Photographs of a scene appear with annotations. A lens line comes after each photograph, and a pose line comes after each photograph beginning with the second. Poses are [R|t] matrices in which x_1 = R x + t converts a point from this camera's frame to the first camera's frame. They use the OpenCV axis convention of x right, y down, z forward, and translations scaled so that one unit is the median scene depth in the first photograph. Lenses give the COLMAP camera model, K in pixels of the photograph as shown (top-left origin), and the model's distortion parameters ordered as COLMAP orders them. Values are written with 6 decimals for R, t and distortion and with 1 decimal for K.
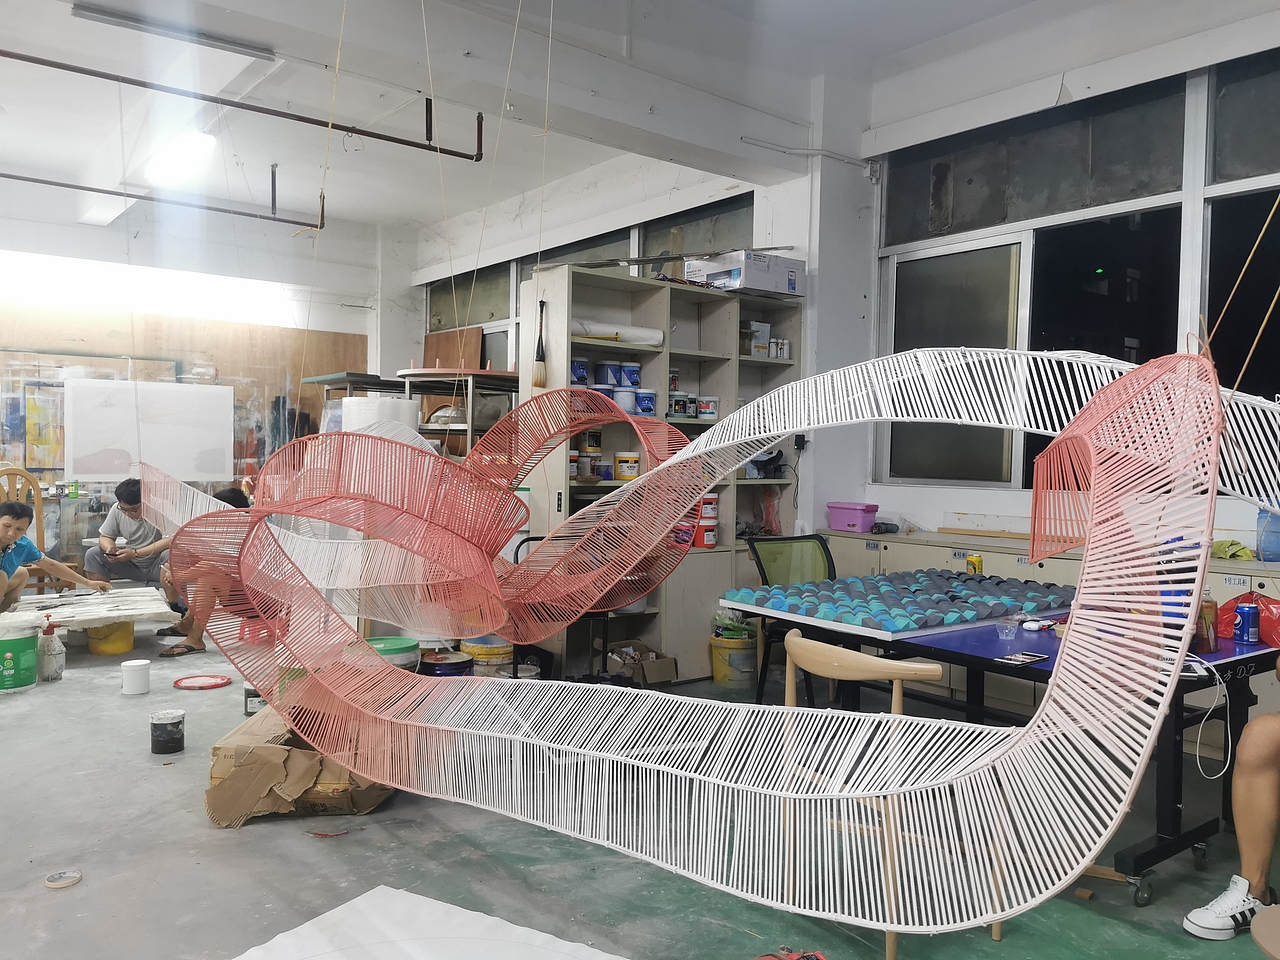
lens RADIAL K [[1062.6, 0, 639.6], [0, 1062.6, 502.3], [0, 0, 1]] dist [0.076673, -0.106025]
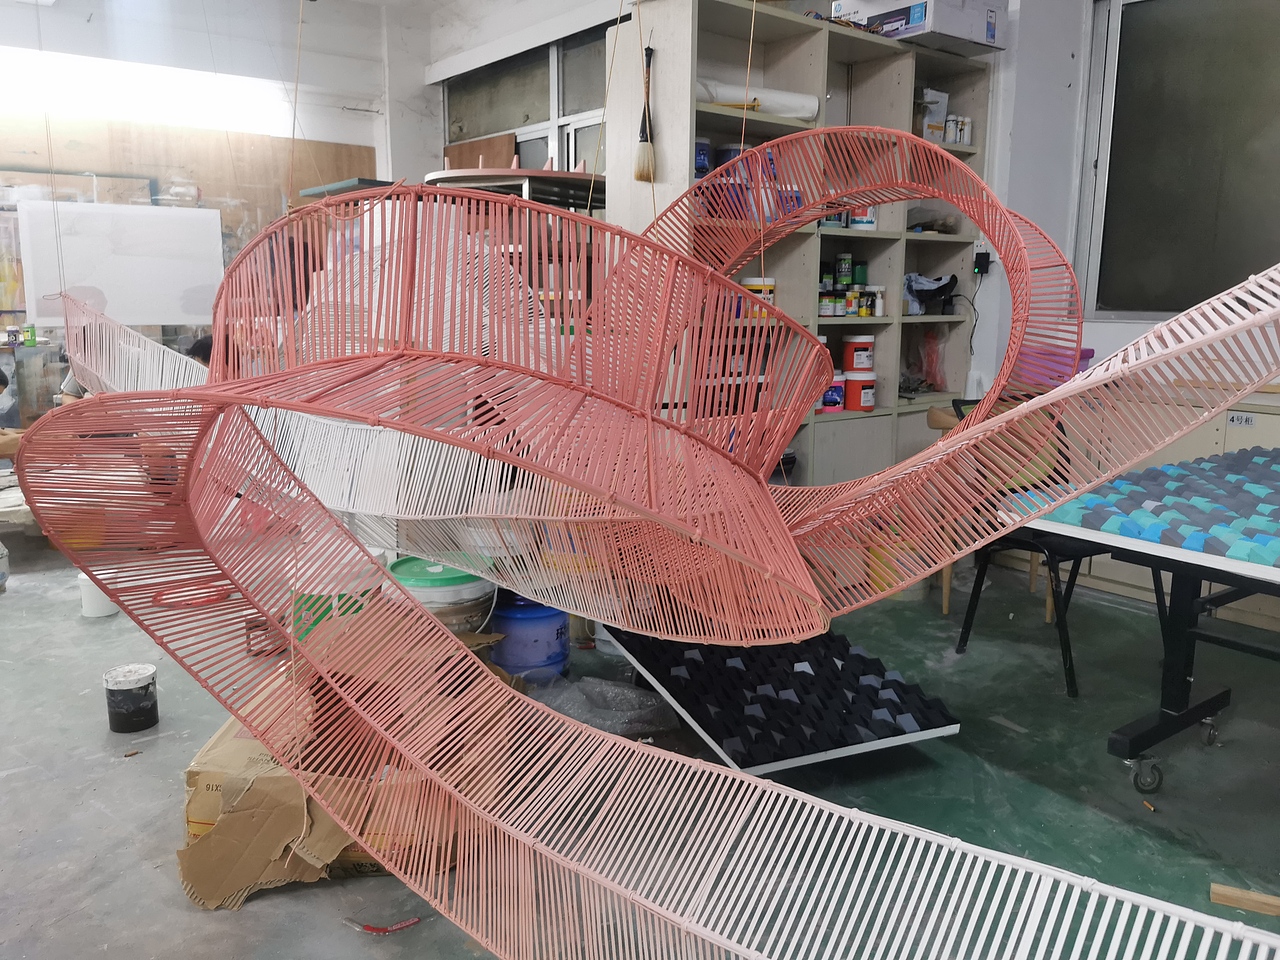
lens RADIAL K [[1062.6, 0, 639.6], [0, 1062.6, 502.3], [0, 0, 1]] dist [0.076673, -0.106025]
pose [[0.999934, -0.006598, -0.009403, -0.073218], [0.007897, 0.989317, 0.145565, -0.002826], [0.008342, -0.145630, 0.989304, 0.228050]]
